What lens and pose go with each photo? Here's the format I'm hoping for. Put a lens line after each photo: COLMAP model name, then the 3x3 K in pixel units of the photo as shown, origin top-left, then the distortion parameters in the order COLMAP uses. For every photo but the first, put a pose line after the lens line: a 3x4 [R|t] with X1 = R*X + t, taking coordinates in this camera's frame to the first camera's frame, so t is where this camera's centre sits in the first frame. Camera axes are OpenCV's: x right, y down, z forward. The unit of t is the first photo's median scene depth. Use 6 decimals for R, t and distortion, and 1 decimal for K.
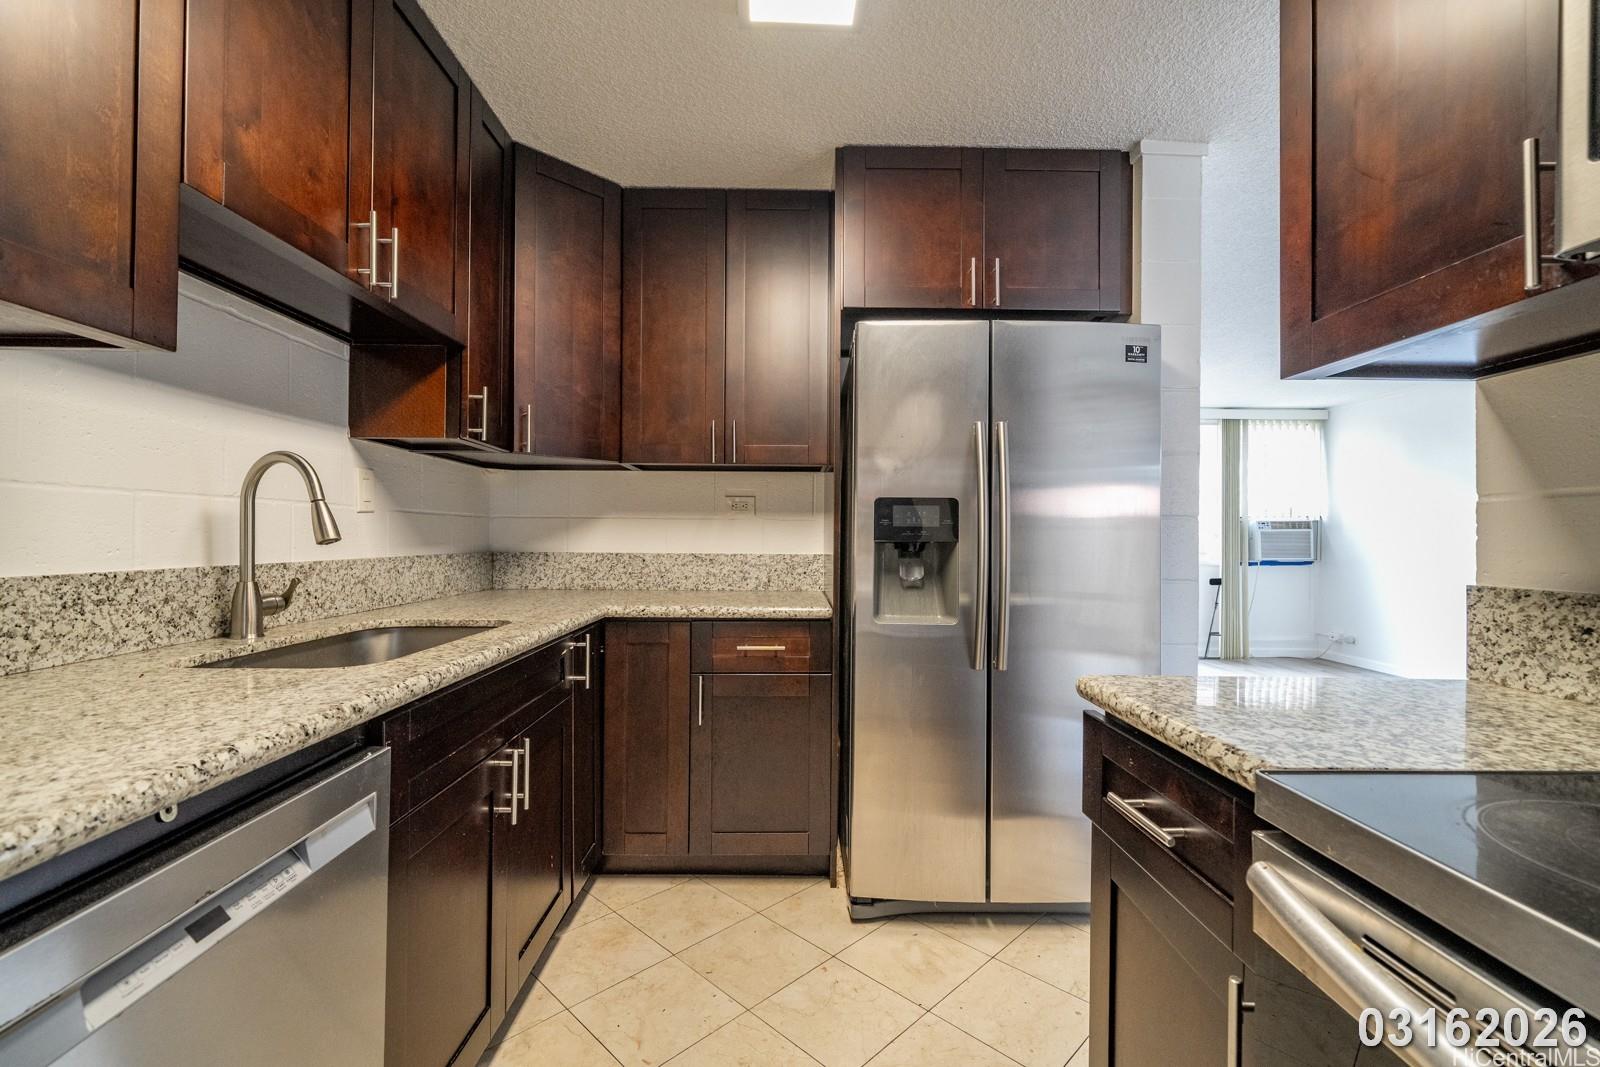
lens RADIAL K [[692.3, 0, 800.0], [0, 692.3, 533.5], [0, 0, 1]] dist [-0.001312, 0.000203]
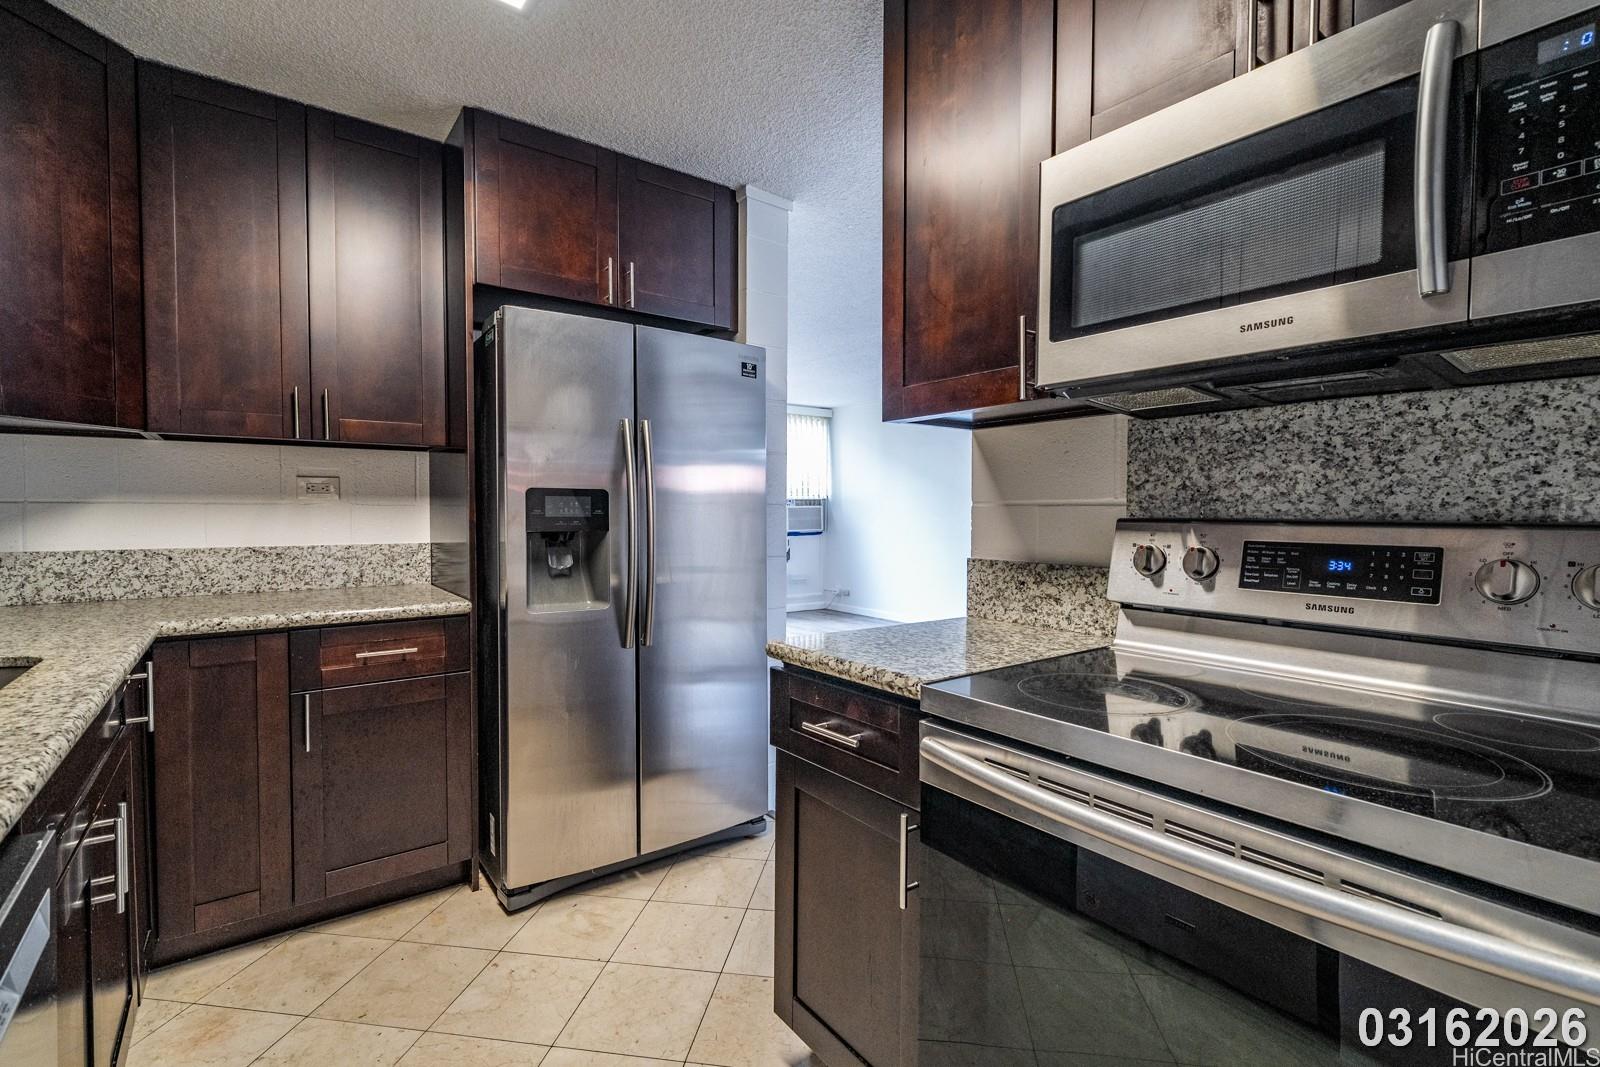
lens RADIAL K [[721.0, 0, 800.0], [0, 721.0, 533.5], [0, 0, 1]] dist [-0.000845, 0.000323]
pose [[0.807768, -0.023901, 0.589015, -0.172589], [0.000818, 0.999222, 0.039423, -0.025250], [-0.589500, -0.031363, 0.807160, -0.061843]]
